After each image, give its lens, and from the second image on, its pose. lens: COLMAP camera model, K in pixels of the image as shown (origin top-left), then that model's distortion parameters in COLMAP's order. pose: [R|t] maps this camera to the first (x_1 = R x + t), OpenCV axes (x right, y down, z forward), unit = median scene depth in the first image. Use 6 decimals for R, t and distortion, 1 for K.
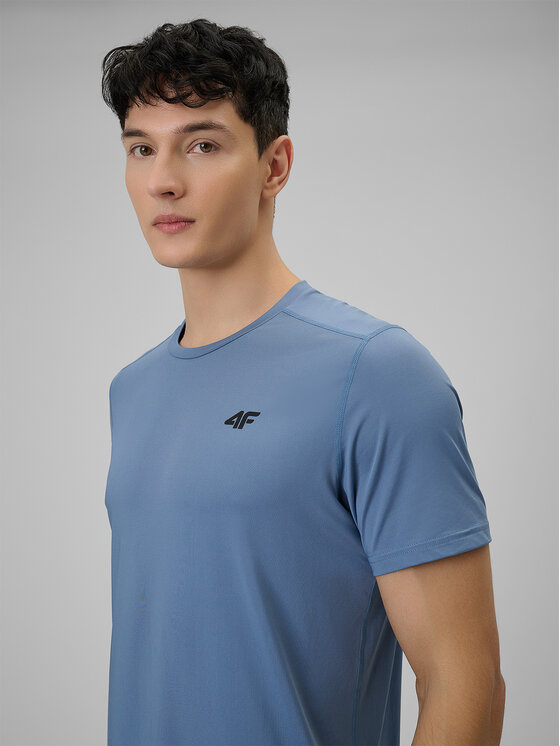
lens RADIAL K [[819.0, 0, 282.1], [0, 819.0, 374.4], [0, 0, 1]] dist [0.030085, 0.000000]
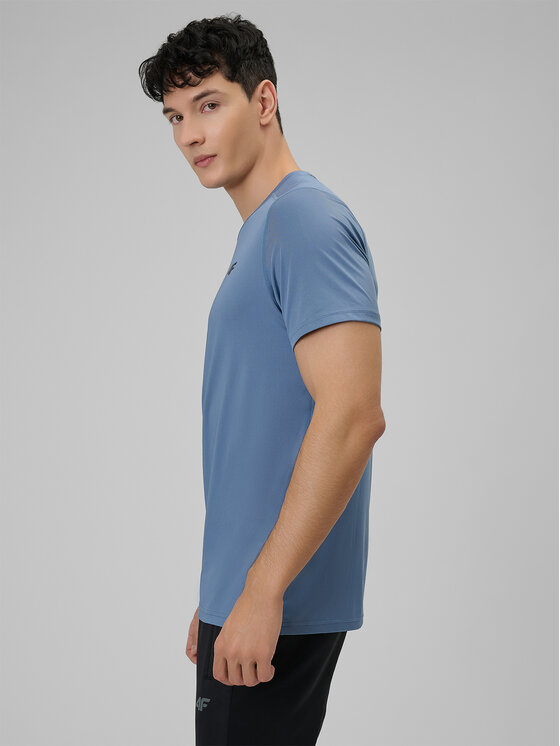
lens RADIAL K [[819.0, 0, 278.7], [0, 819.0, 373.9], [0, 0, 1]] dist [0.030085, 0.000000]
pose [[0.941801, -0.183270, -0.281819, 0.378089], [0.225645, 0.966048, 0.125842, 0.049717], [0.249188, -0.182109, 0.951179, -0.560951]]
